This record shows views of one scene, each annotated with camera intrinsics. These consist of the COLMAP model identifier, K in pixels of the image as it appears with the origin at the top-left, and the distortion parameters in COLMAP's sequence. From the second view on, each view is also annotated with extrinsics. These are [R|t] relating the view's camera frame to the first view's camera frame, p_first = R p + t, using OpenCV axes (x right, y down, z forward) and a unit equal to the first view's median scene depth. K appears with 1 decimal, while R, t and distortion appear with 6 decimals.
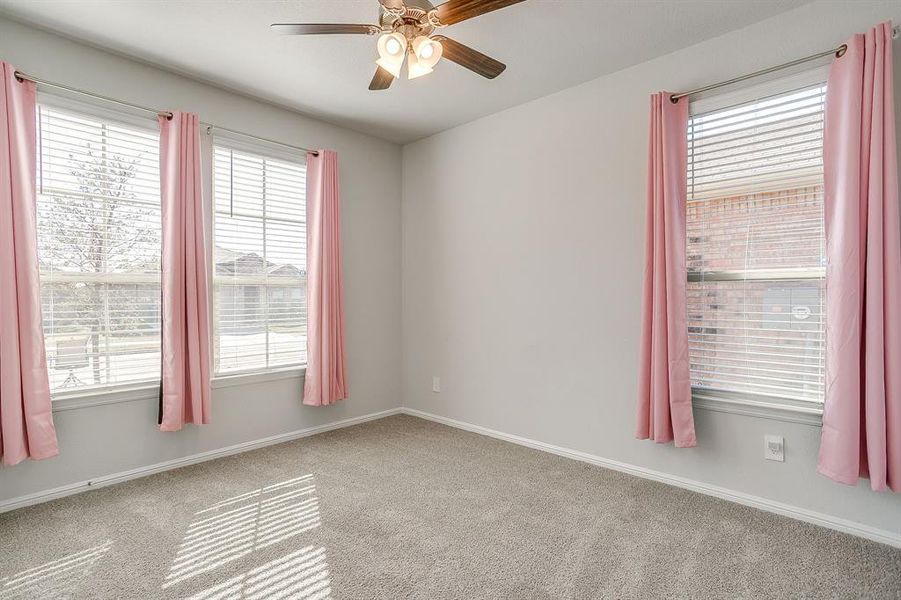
lens RADIAL K [[438.1, 0, 443.8], [0, 438.1, 300.1], [0, 0, 1]] dist [-0.052637, 0.027990]
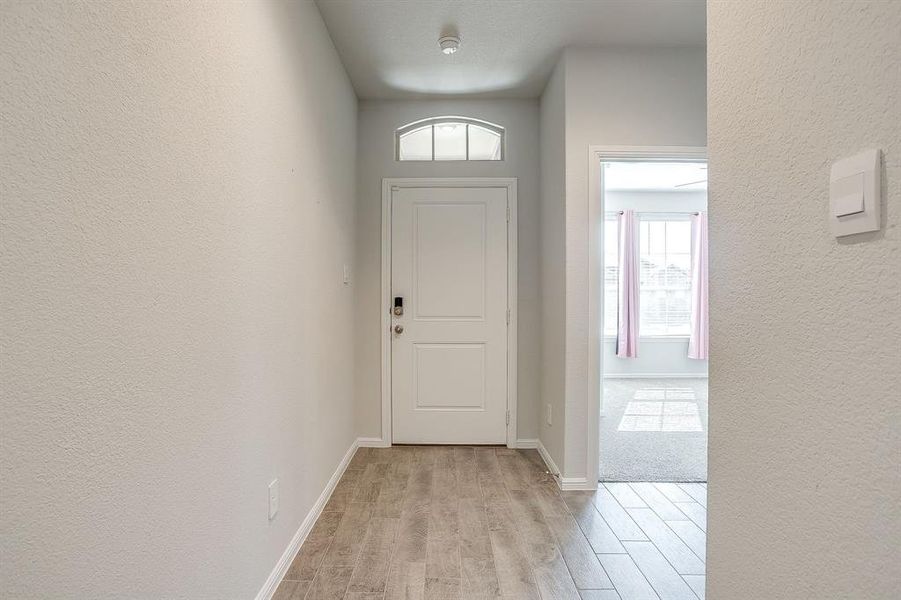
lens RADIAL K [[438.1, 0, 443.8], [0, 438.1, 300.1], [0, 0, 1]] dist [-0.052637, 0.027990]
pose [[0.679684, 0.009869, -0.733438, 0.292261], [-0.007512, 0.999951, 0.006493, 0.002344], [0.733466, 0.001097, 0.679725, -0.935033]]
